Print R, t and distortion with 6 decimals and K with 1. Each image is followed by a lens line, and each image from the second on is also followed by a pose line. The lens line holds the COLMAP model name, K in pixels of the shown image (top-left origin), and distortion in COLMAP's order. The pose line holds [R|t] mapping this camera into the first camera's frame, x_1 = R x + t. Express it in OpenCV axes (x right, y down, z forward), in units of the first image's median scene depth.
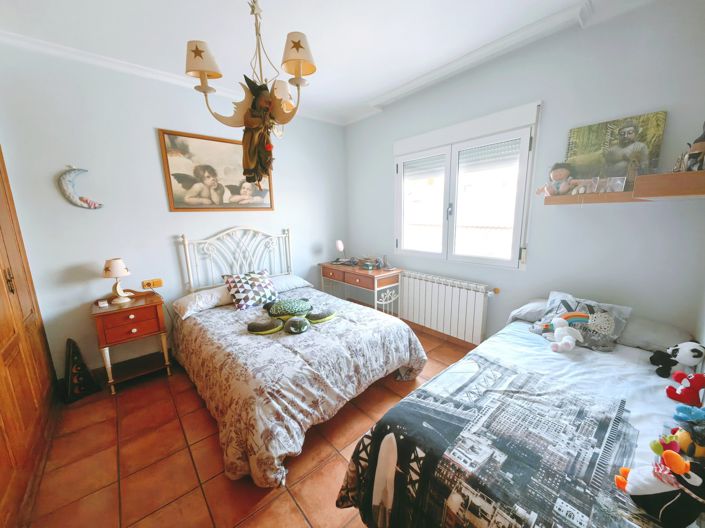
lens RADIAL K [[273.1, 0, 353.6], [0, 273.1, 265.5], [0, 0, 1]] dist [0.015075, -0.005787]
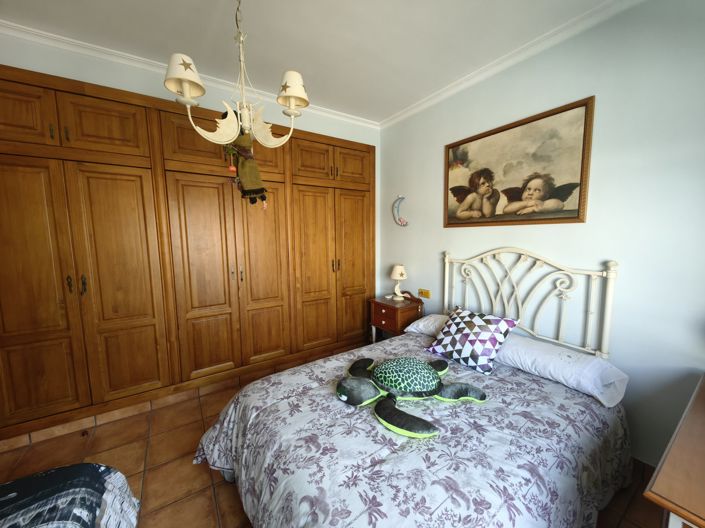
lens RADIAL K [[273.1, 0, 352.8], [0, 273.1, 264.8], [0, 0, 1]] dist [0.015075, -0.005787]
pose [[-0.129764, 0.132631, -0.982634, 0.331031], [-0.173093, 0.972766, 0.154158, -0.150874], [0.976320, 0.190091, -0.103272, 0.759022]]
